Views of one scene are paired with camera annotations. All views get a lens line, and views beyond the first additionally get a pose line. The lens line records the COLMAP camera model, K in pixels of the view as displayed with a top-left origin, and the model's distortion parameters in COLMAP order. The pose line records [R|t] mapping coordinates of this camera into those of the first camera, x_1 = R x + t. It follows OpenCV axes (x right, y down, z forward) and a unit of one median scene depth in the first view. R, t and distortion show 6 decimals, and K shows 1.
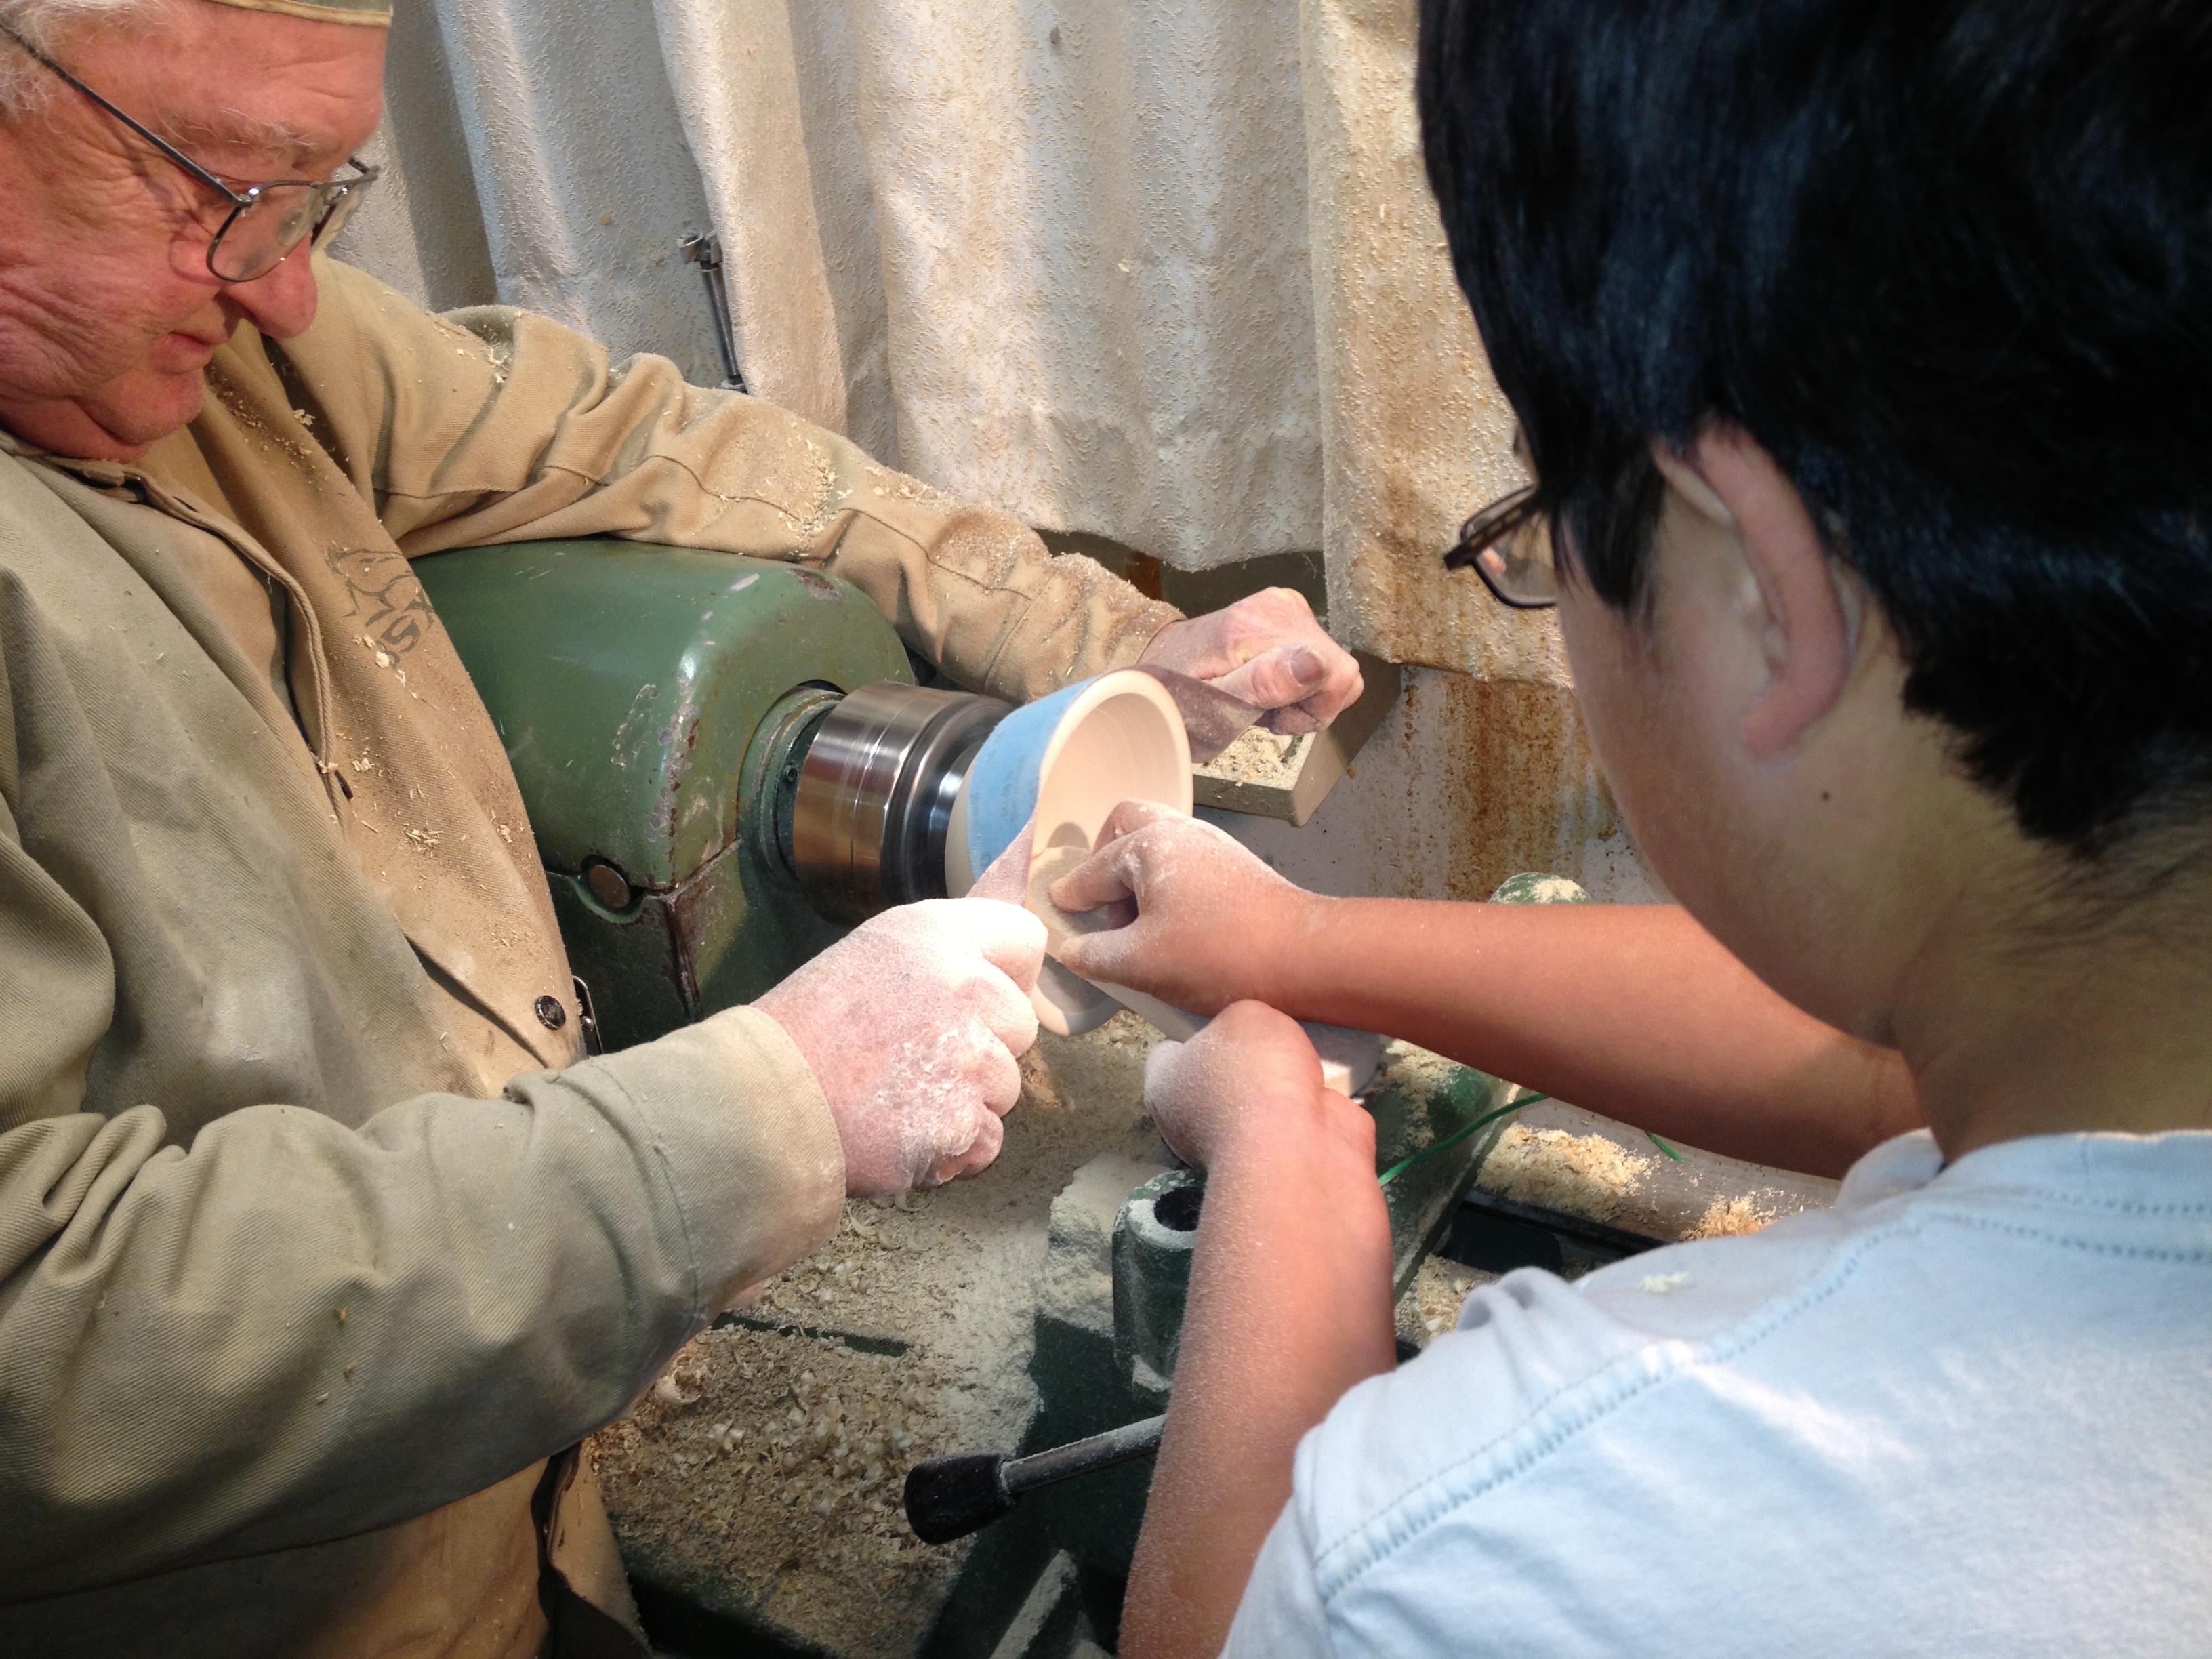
lens RADIAL K [[2112.1, 0, 1028.5], [0, 2112.1, 852.9], [0, 0, 1]] dist [0.179206, -0.372740]
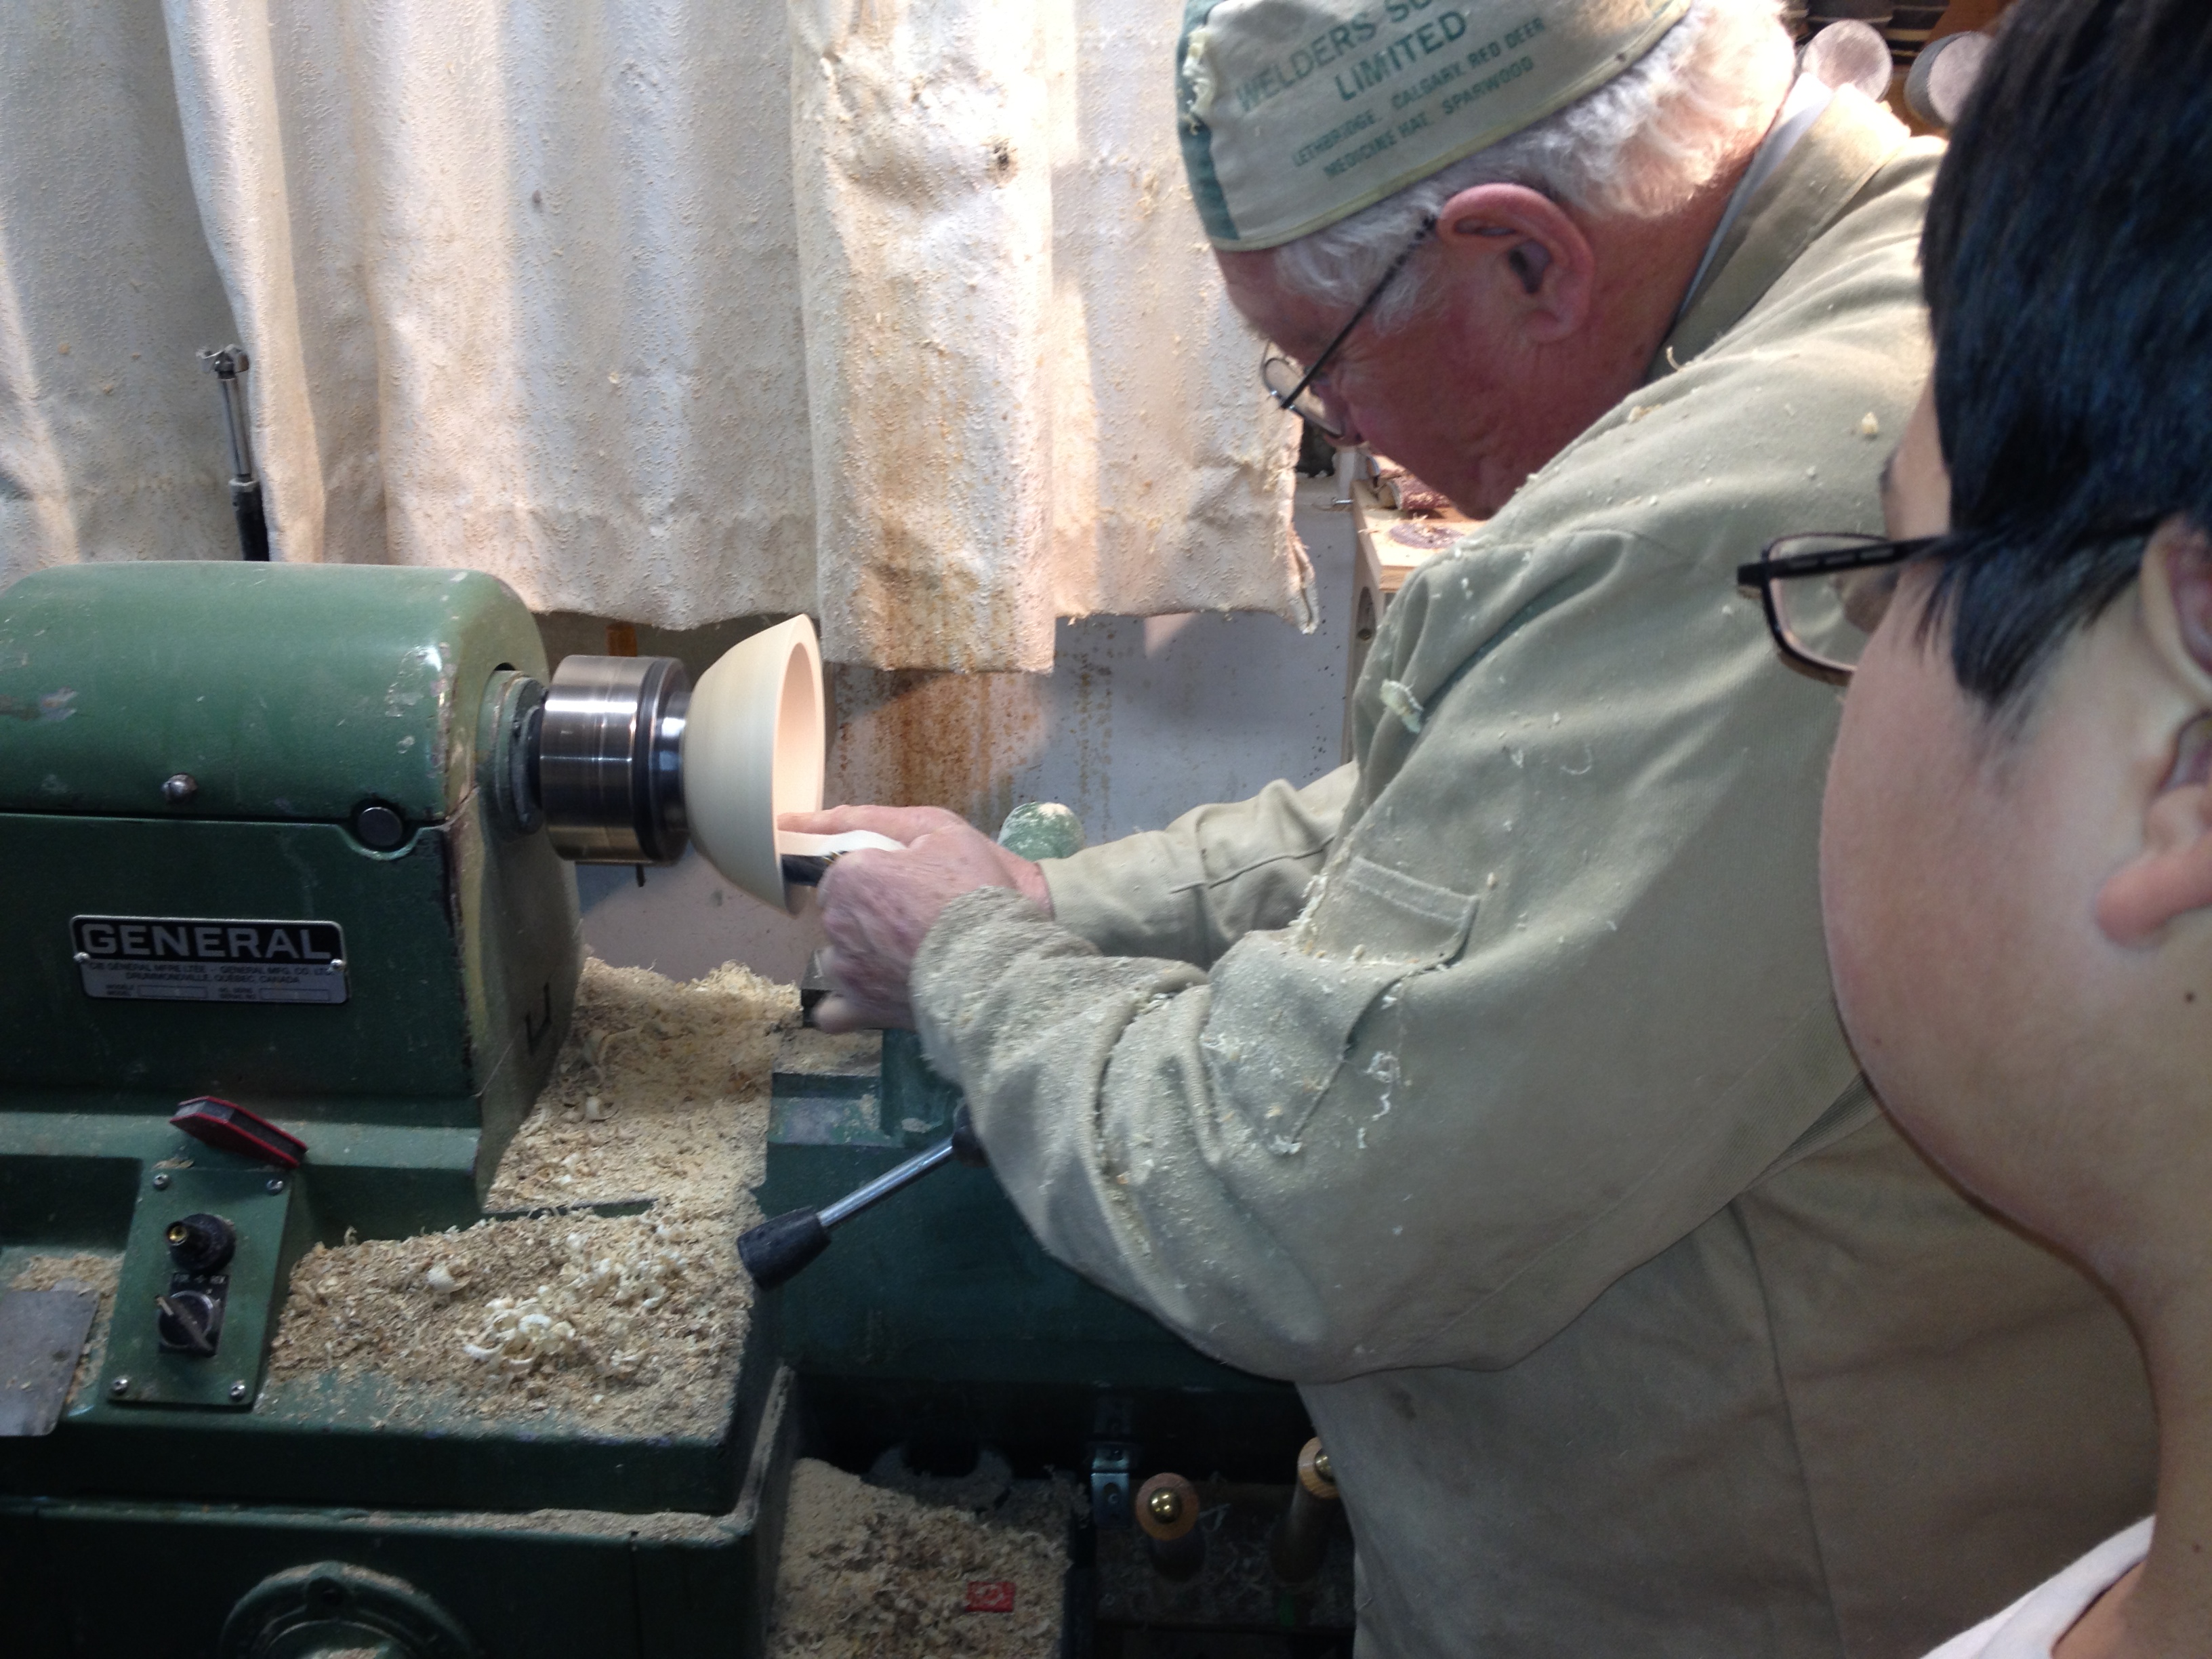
lens RADIAL K [[2068.2, 0, 1092.4], [0, 2068.2, 844.0], [0, 0, 1]] dist [0.165159, -0.350896]
pose [[0.882772, -0.081167, 0.462738, -0.293486], [0.142211, 0.984919, -0.098537, 0.147782], [-0.447761, 0.152792, 0.881002, -0.144827]]
